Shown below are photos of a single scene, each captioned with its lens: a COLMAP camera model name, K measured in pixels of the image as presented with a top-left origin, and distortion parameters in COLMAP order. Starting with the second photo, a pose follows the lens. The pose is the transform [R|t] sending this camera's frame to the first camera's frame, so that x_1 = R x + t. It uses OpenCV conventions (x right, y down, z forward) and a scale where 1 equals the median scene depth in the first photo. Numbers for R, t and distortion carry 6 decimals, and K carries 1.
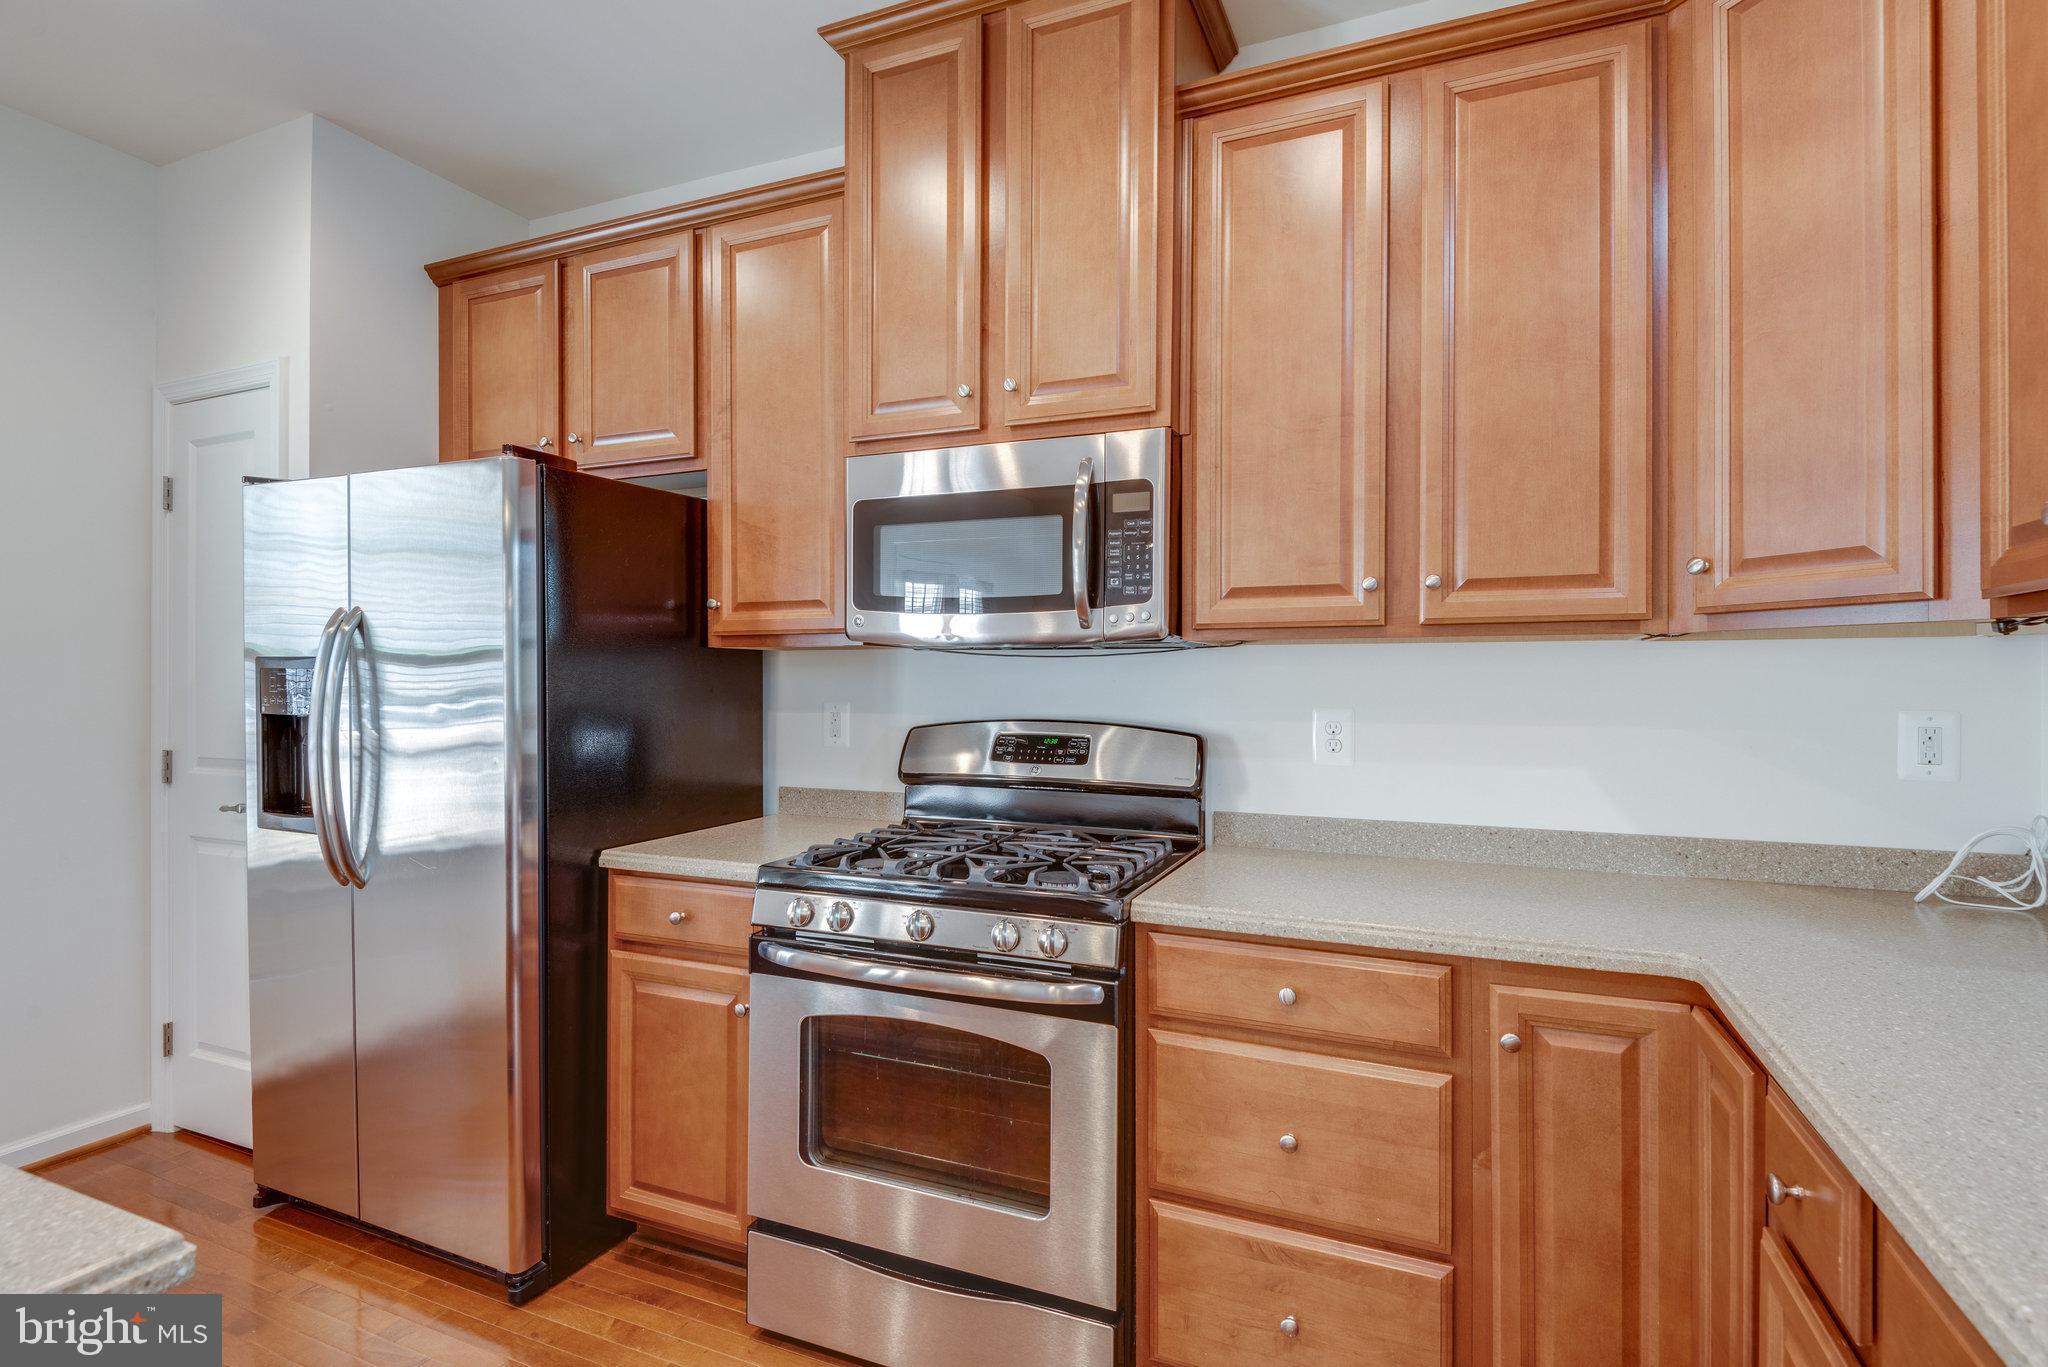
lens RADIAL K [[977.1, 0, 1046.0], [0, 977.1, 683.4], [0, 0, 1]] dist [0.008282, -0.011251]
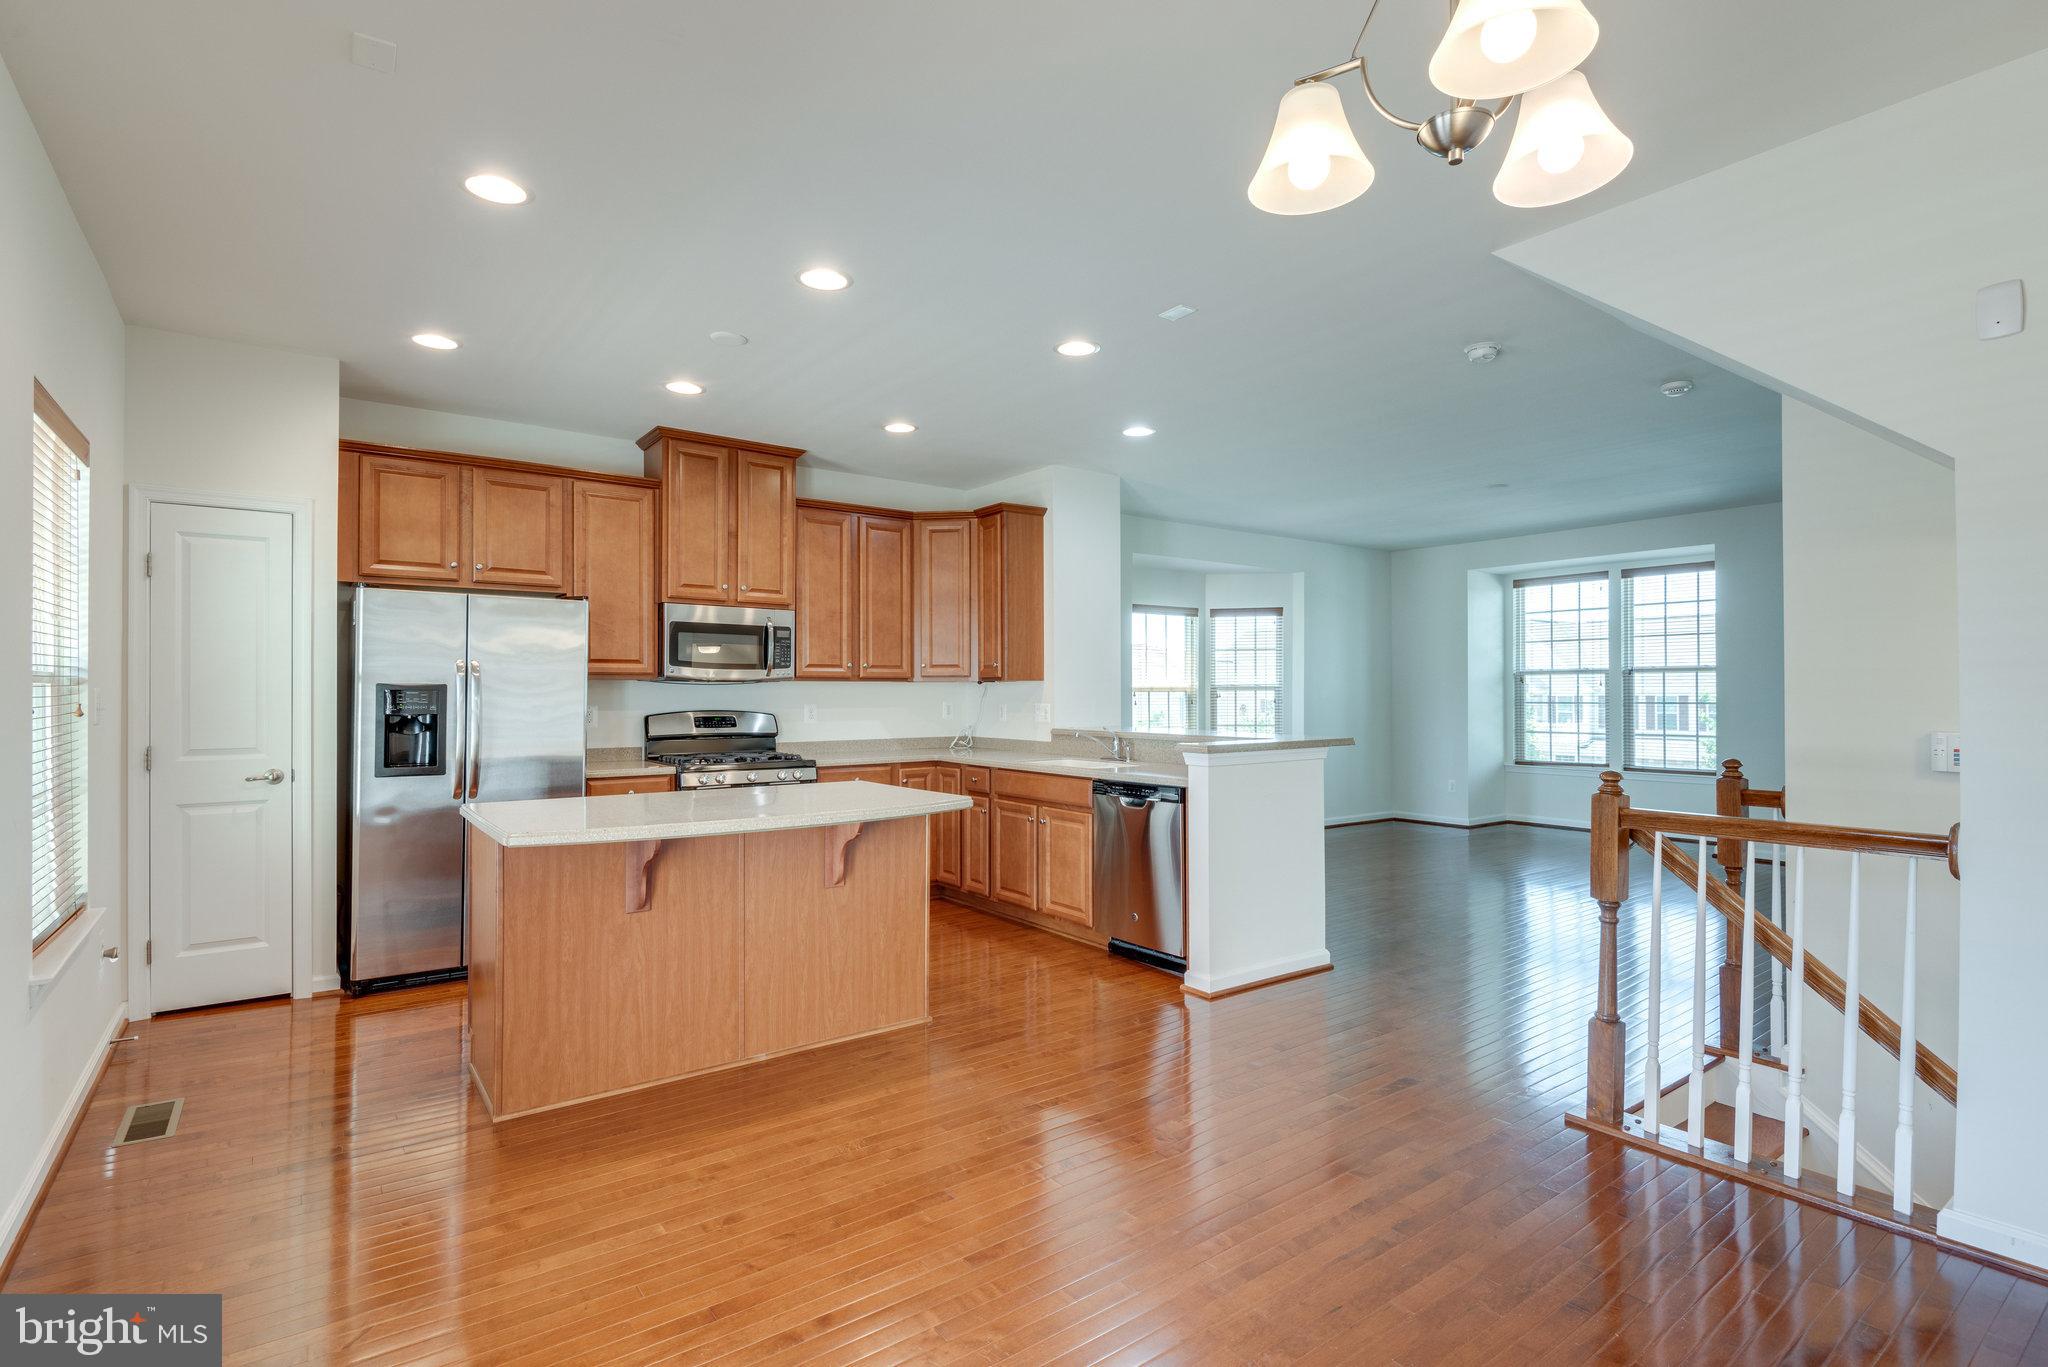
lens RADIAL K [[960.8, 0, 1024.0], [0, 960.8, 683.5], [0, 0, 1]] dist [0.002827, 0.000137]
pose [[0.517342, 0.003425, 0.855772, -1.785414], [0.003228, 0.999977, -0.005954, -0.013976], [-0.855773, 0.005843, 0.517319, -0.997187]]
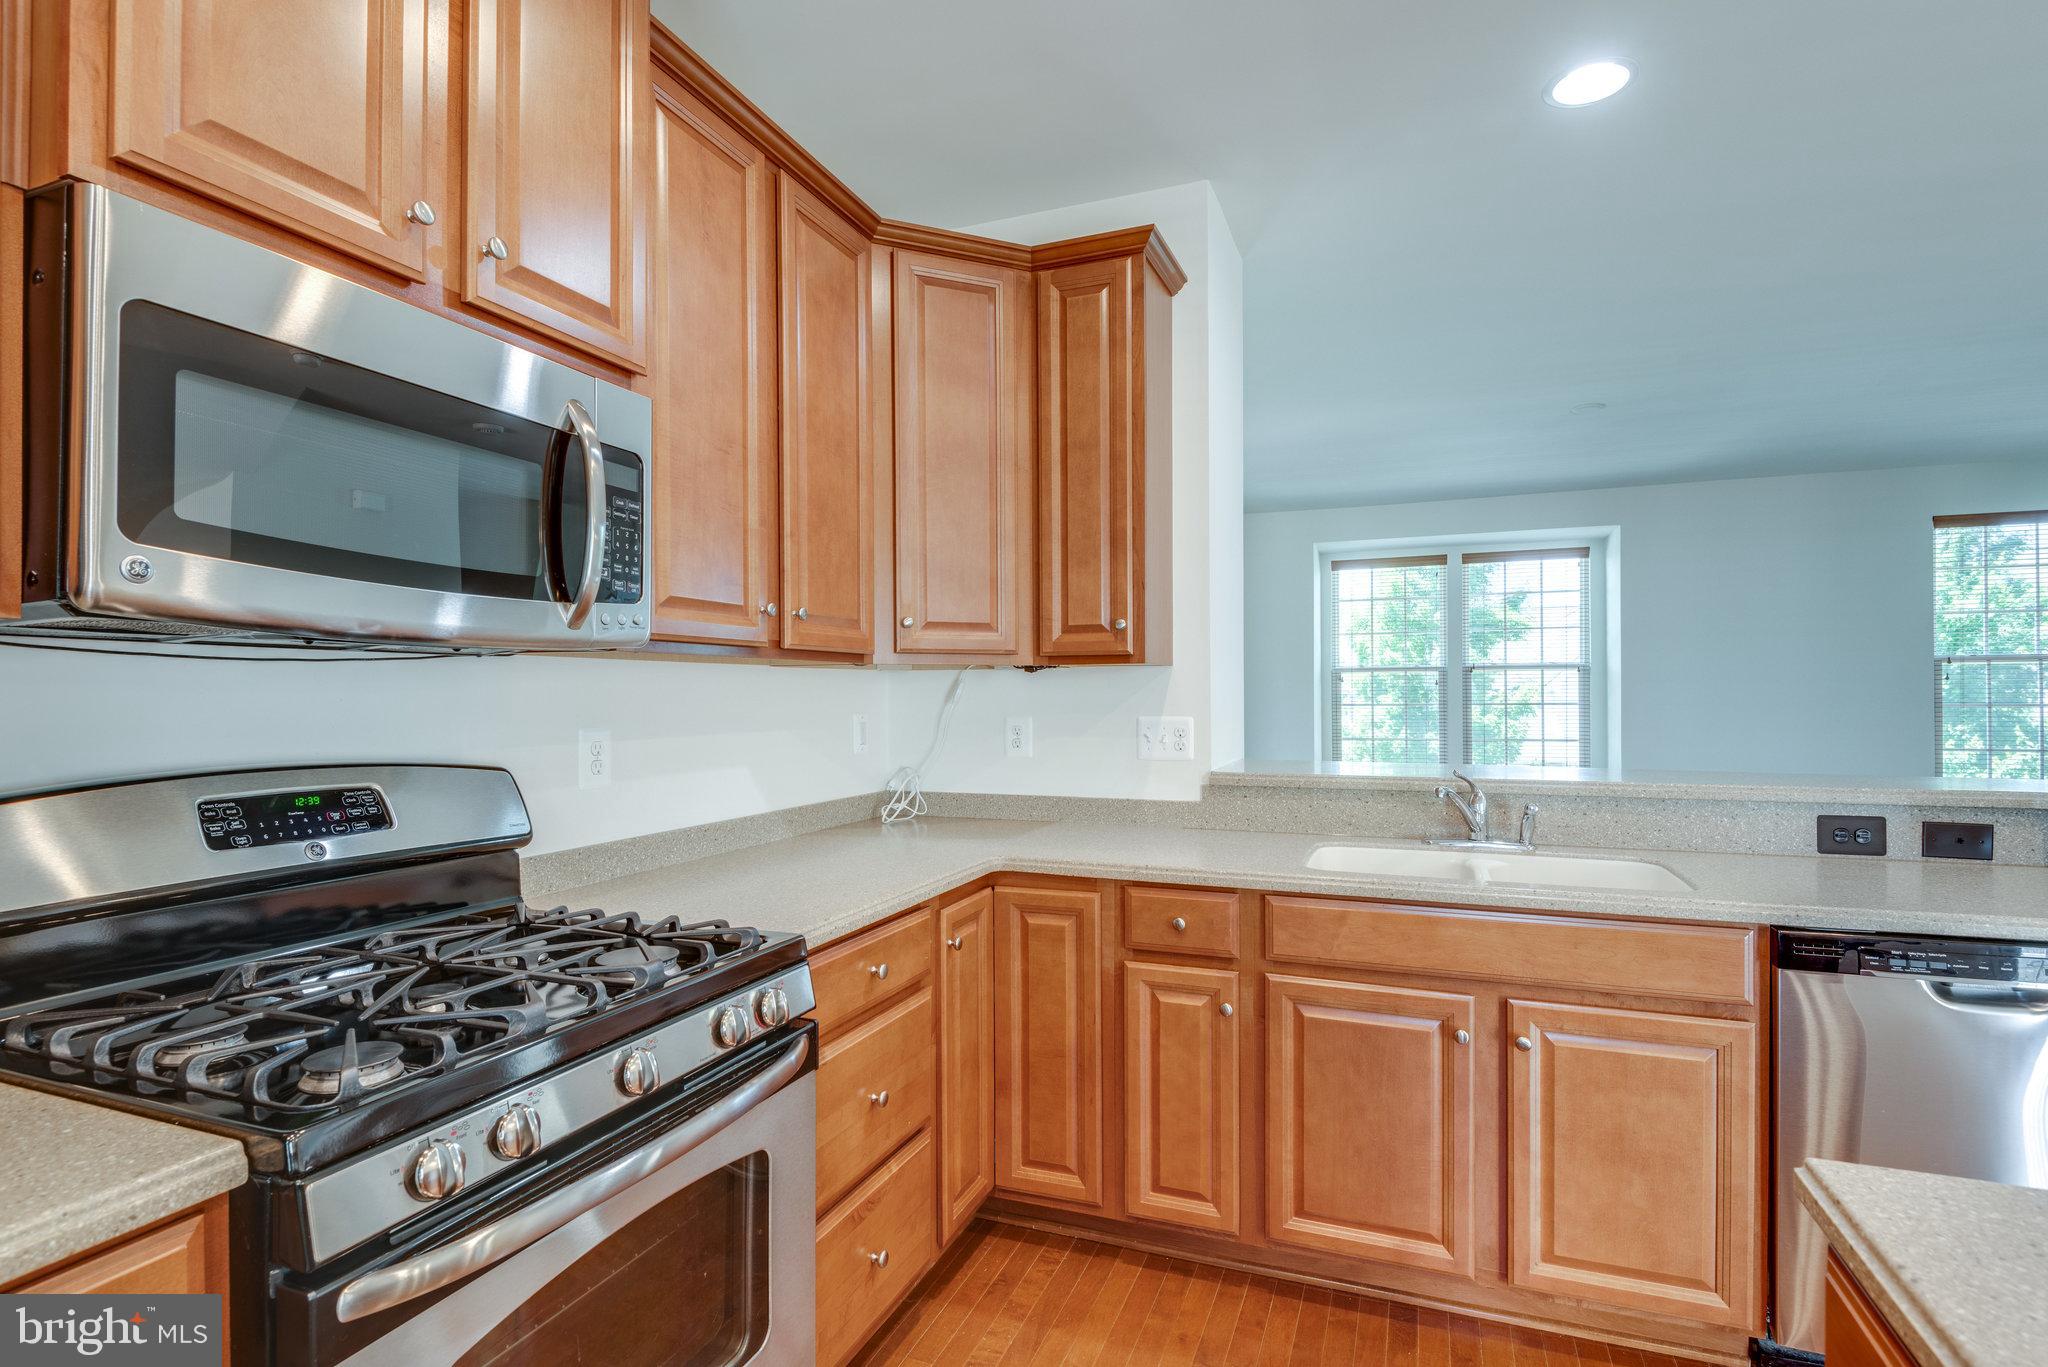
lens RADIAL K [[977.1, 0, 1046.0], [0, 977.1, 683.4], [0, 0, 1]] dist [0.008282, -0.011251]
pose [[-0.039728, 0.005296, 0.999197, -0.642432], [0.001556, 0.999985, -0.005238, -0.009290], [-0.999209, 0.001347, -0.039735, 0.601796]]
